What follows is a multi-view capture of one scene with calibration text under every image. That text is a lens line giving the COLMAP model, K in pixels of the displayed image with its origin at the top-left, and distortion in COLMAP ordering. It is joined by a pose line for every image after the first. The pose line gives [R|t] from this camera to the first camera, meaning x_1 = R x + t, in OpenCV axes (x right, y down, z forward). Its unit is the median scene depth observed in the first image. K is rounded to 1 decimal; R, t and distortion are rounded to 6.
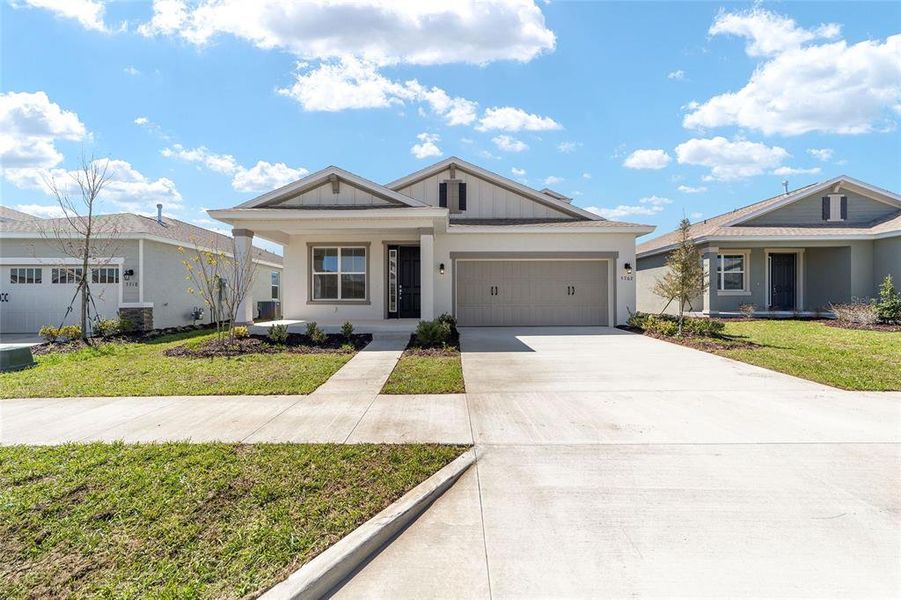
lens RADIAL K [[346.6, 0, 443.2], [0, 346.6, 300.2], [0, 0, 1]] dist [0.000653, 0.000290]
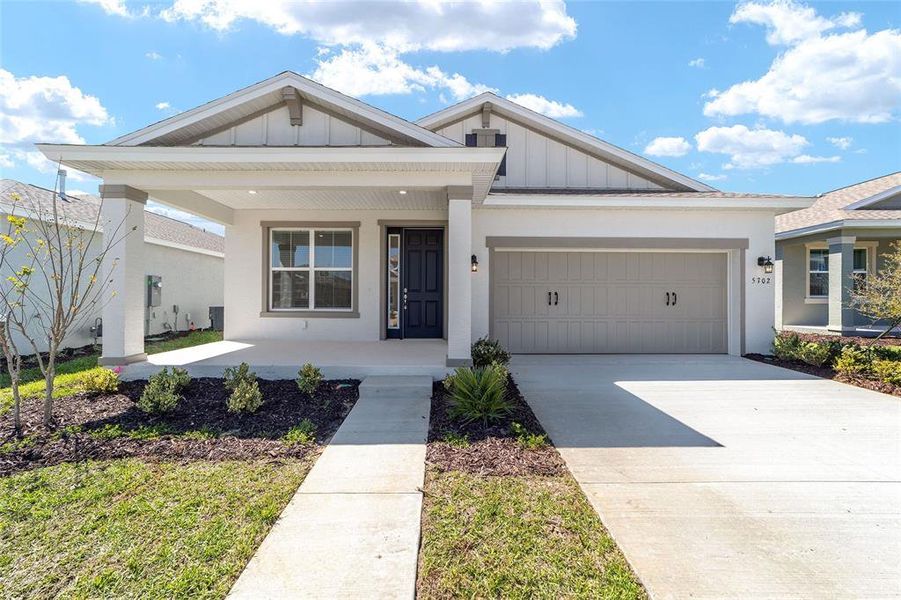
lens RADIAL K [[343.0, 0, 445.1], [0, 343.0, 297.7], [0, 0, 1]] dist [0.005813, 0.000440]
pose [[0.999669, 0.005928, 0.025019, -0.064406], [-0.005894, 0.999982, -0.001436, -0.024816], [-0.025027, 0.001288, 0.999686, 0.348398]]
